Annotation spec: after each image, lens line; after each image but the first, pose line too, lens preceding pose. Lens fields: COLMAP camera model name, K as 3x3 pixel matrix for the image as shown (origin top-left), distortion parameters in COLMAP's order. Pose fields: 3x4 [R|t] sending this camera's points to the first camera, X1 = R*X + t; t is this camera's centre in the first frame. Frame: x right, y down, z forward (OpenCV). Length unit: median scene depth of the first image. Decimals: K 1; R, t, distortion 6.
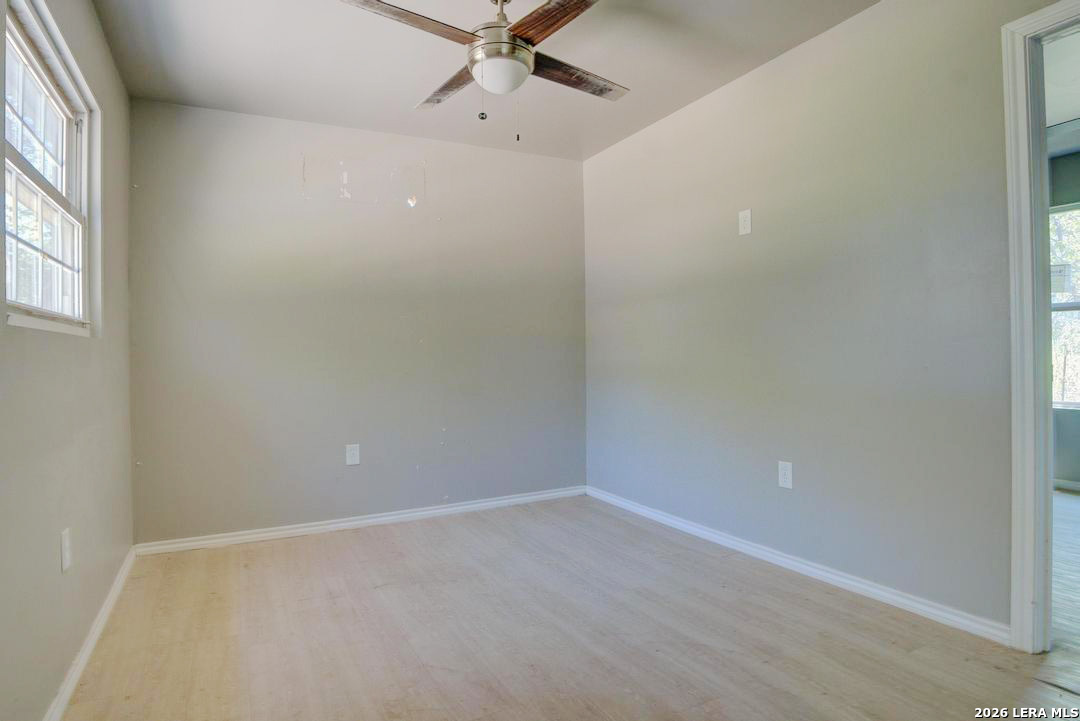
lens RADIAL K [[597.5, 0, 532.7], [0, 597.5, 354.7], [0, 0, 1]] dist [-0.050519, 0.000363]
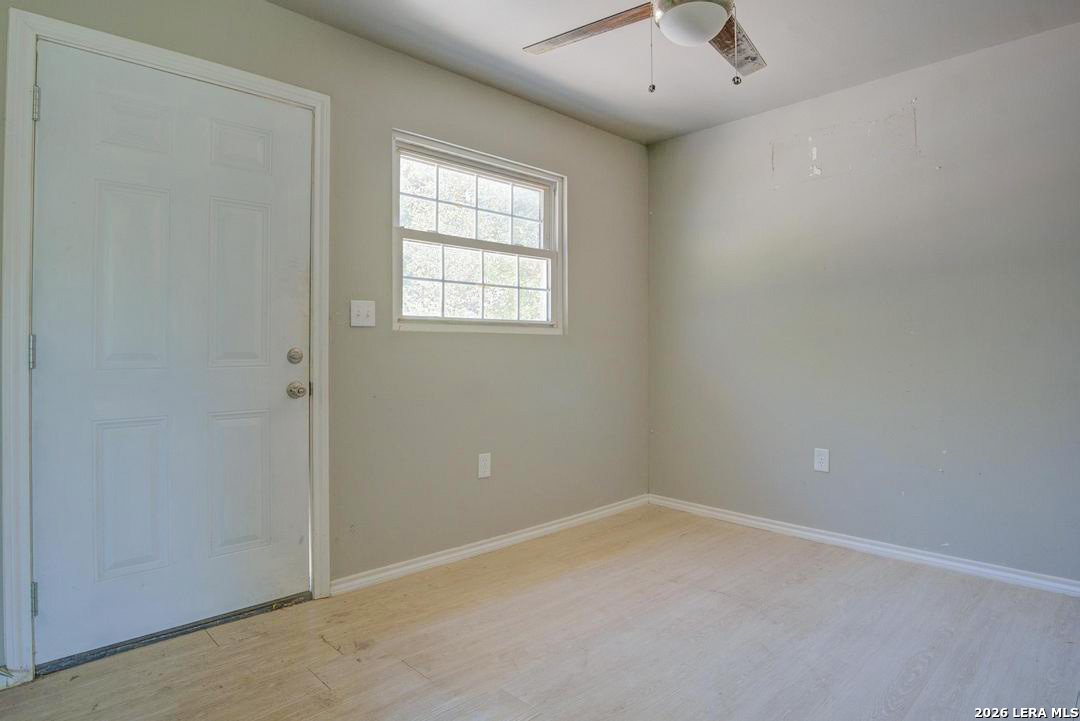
lens RADIAL K [[598.6, 0, 539.6], [0, 598.6, 330.0], [0, 0, 1]] dist [-0.039542, 0.001238]
pose [[0.272155, -0.016324, -0.962115, 0.530313], [-0.007798, 0.999786, -0.019169, -0.007374], [0.962222, 0.012720, 0.271970, 0.418236]]
